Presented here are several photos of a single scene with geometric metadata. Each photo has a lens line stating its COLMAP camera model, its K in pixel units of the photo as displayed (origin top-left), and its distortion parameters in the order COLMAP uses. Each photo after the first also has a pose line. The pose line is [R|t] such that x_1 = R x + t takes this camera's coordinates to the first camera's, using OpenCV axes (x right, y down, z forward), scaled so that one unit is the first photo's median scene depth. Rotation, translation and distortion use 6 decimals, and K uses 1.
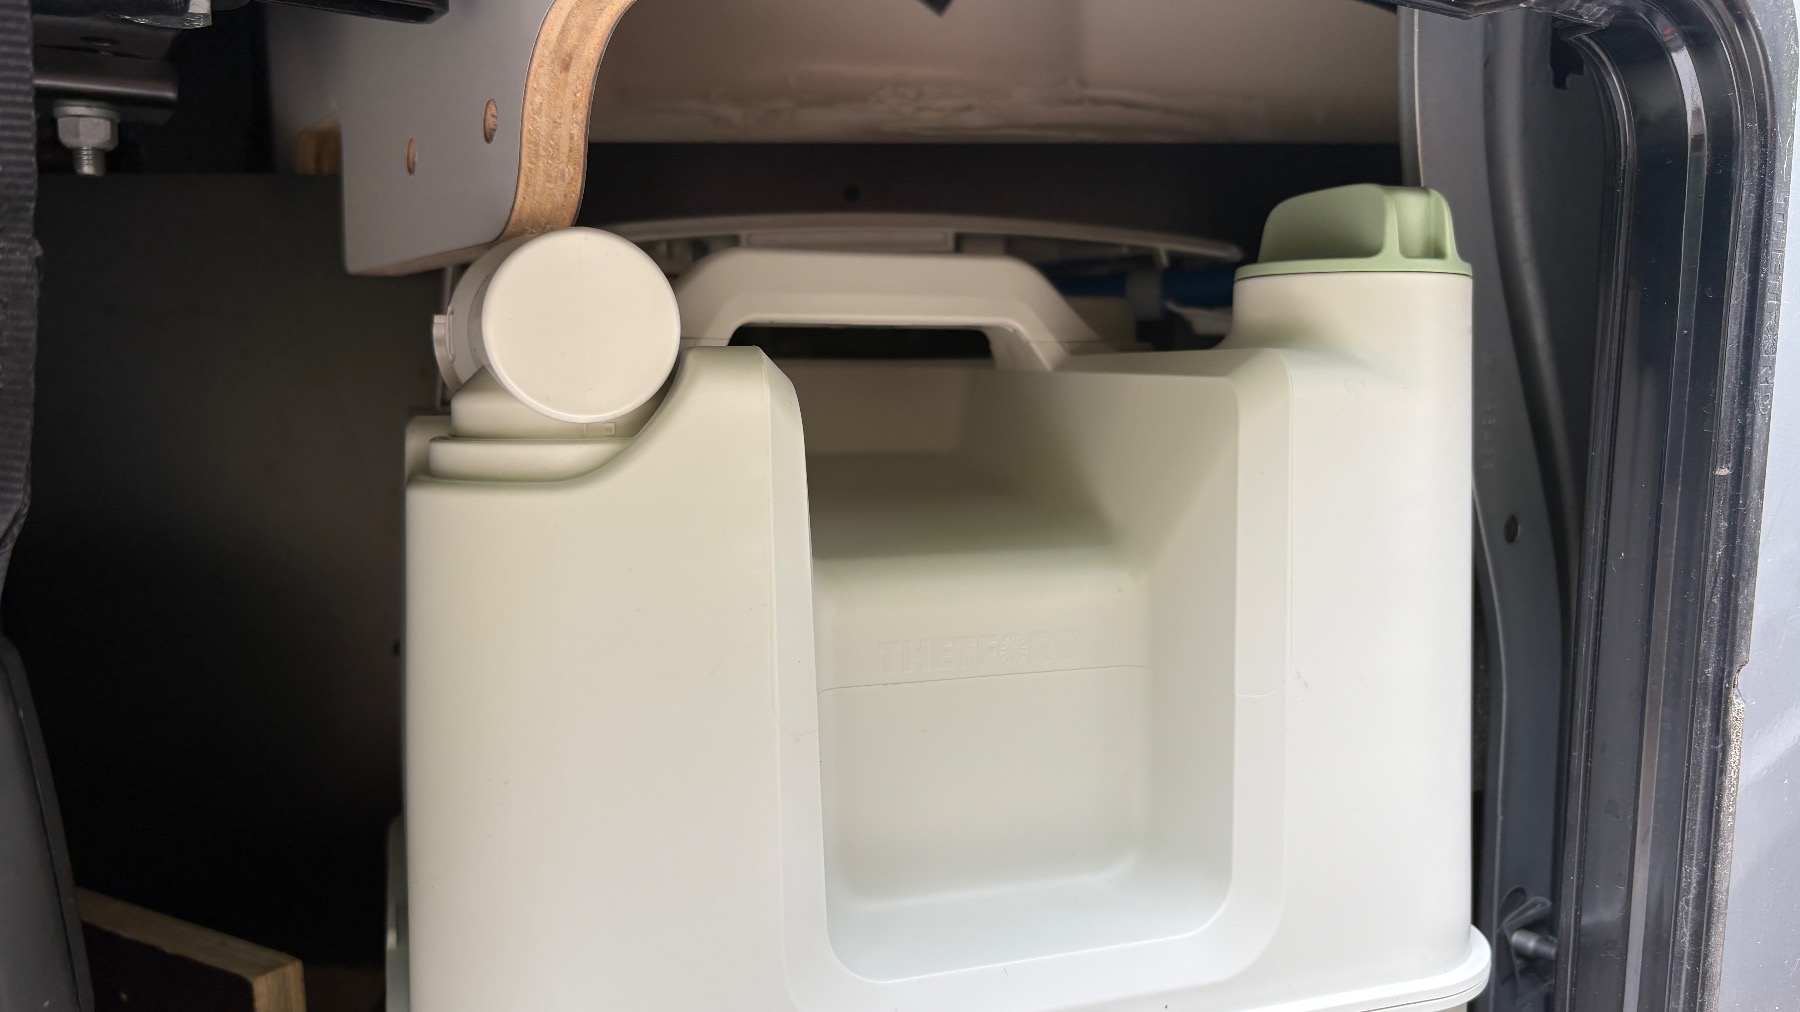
lens RADIAL K [[1450.6, 0, 907.5], [0, 1450.6, 512.4], [0, 0, 1]] dist [0.010206, -0.004220]
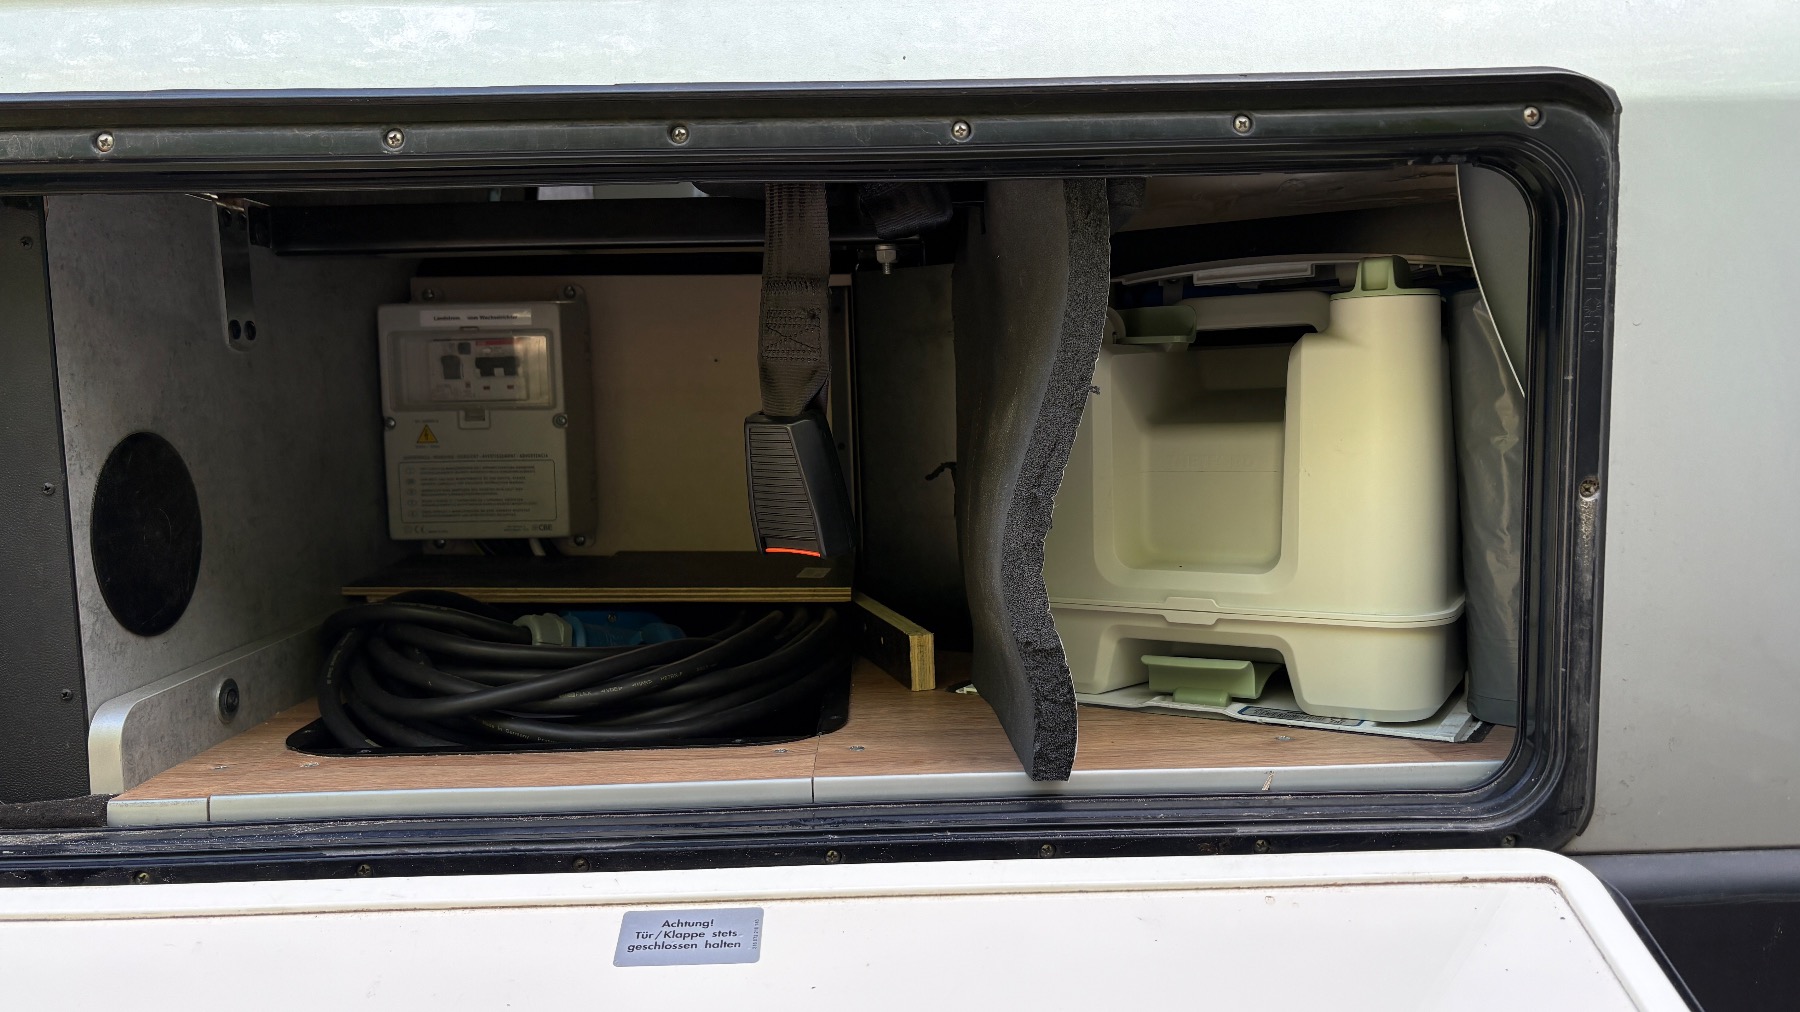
lens RADIAL K [[1388.8, 0, 890.4], [0, 1388.8, 507.0], [0, 0, 1]] dist [0.013833, -0.026339]
pose [[0.825963, 0.030330, -0.562908, 0.709014], [-0.024785, 0.999540, 0.017489, 0.103646], [0.563180, -0.000494, 0.826334, -0.841916]]
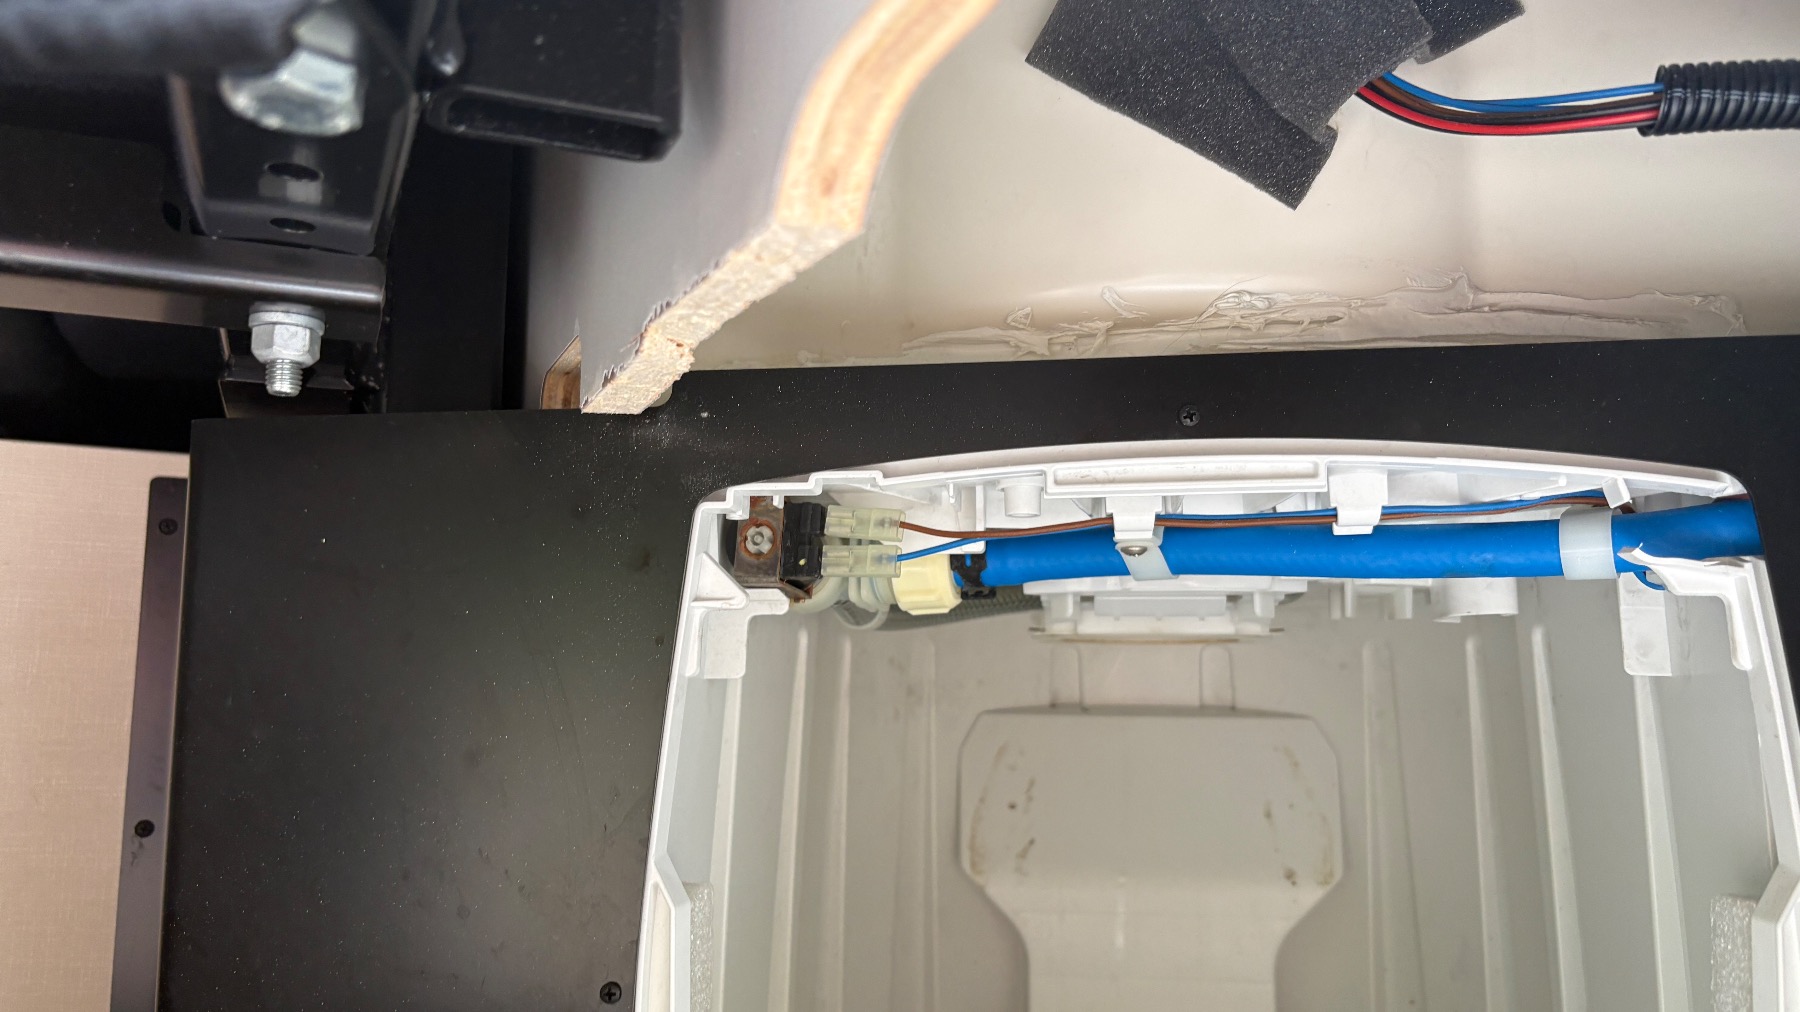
lens RADIAL K [[1388.8, 0, 887.3], [0, 1388.8, 469.5], [0, 0, 1]] dist [0.013833, -0.026339]
pose [[0.978464, -0.021172, -0.205329, -0.056874], [-0.030751, 0.968675, -0.246422, -0.002352], [0.204114, 0.247430, 0.947162, 0.323603]]
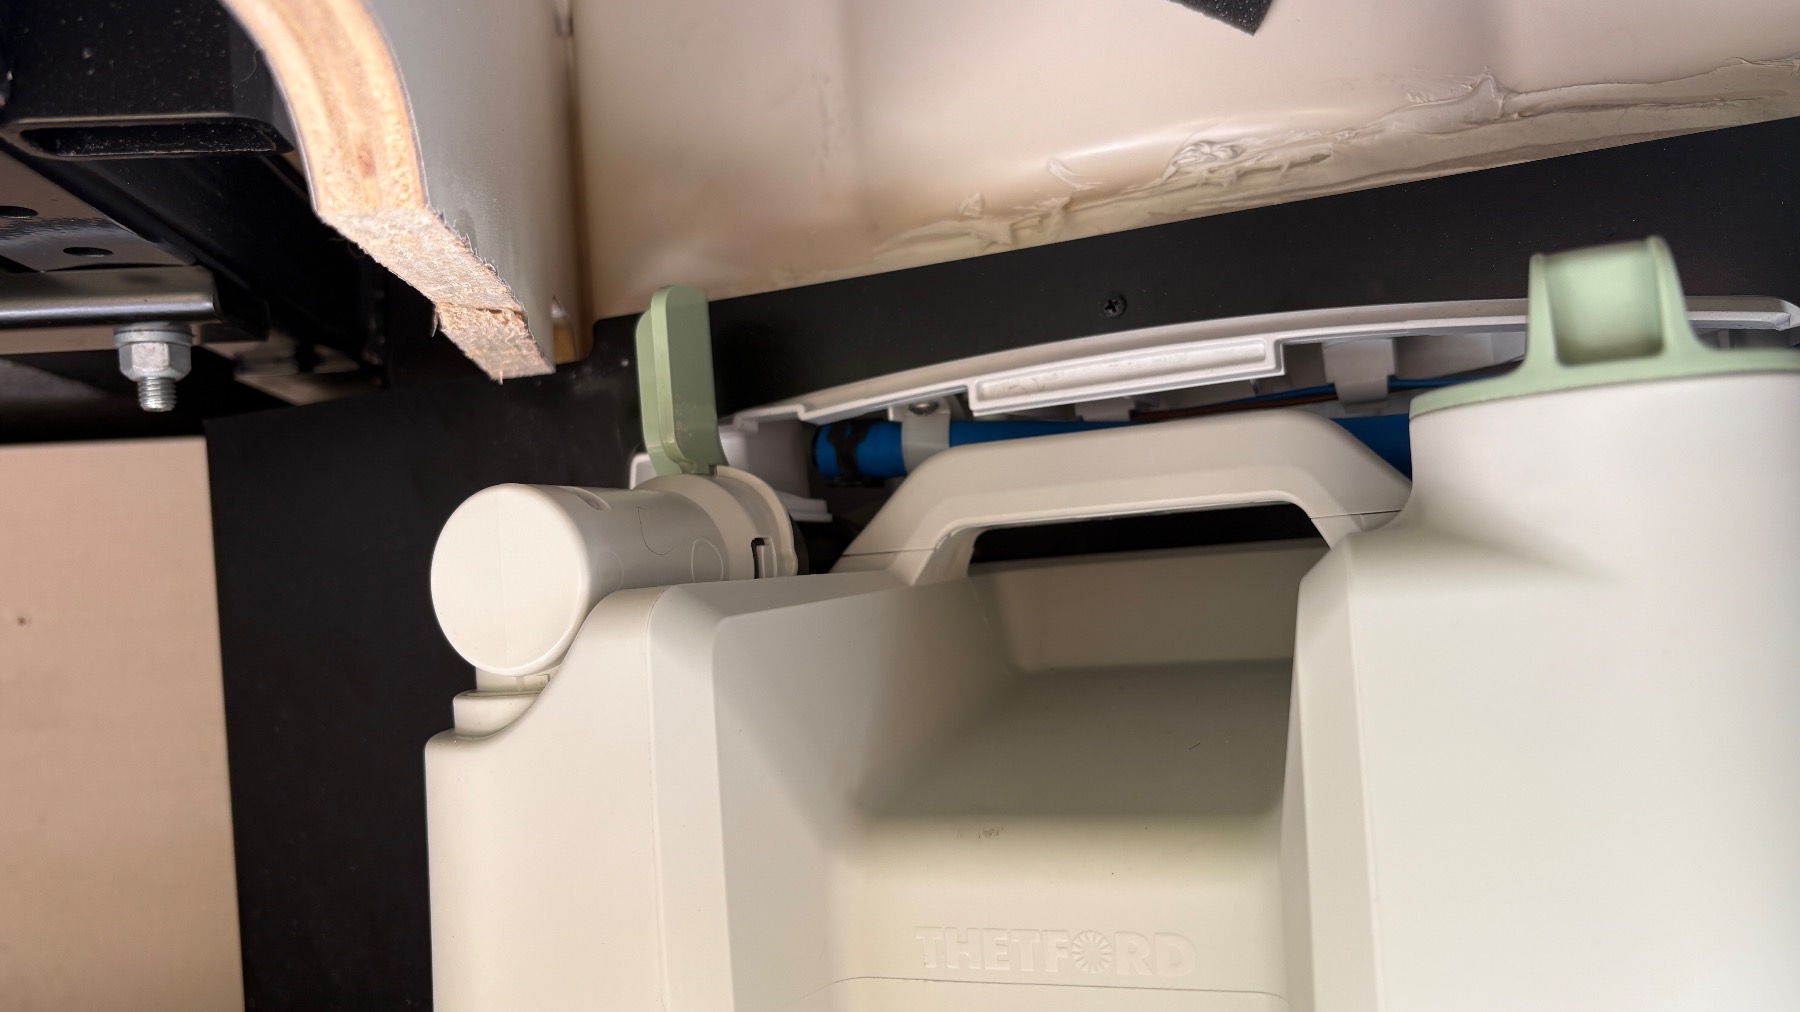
lens RADIAL K [[1388.8, 0, 917.3], [0, 1388.8, 490.6], [0, 0, 1]] dist [0.013833, -0.026339]
pose [[0.889950, -0.082998, -0.448442, 0.204223], [0.028117, 0.991415, -0.127694, -0.066291], [0.455191, 0.101032, 0.884643, 0.483083]]
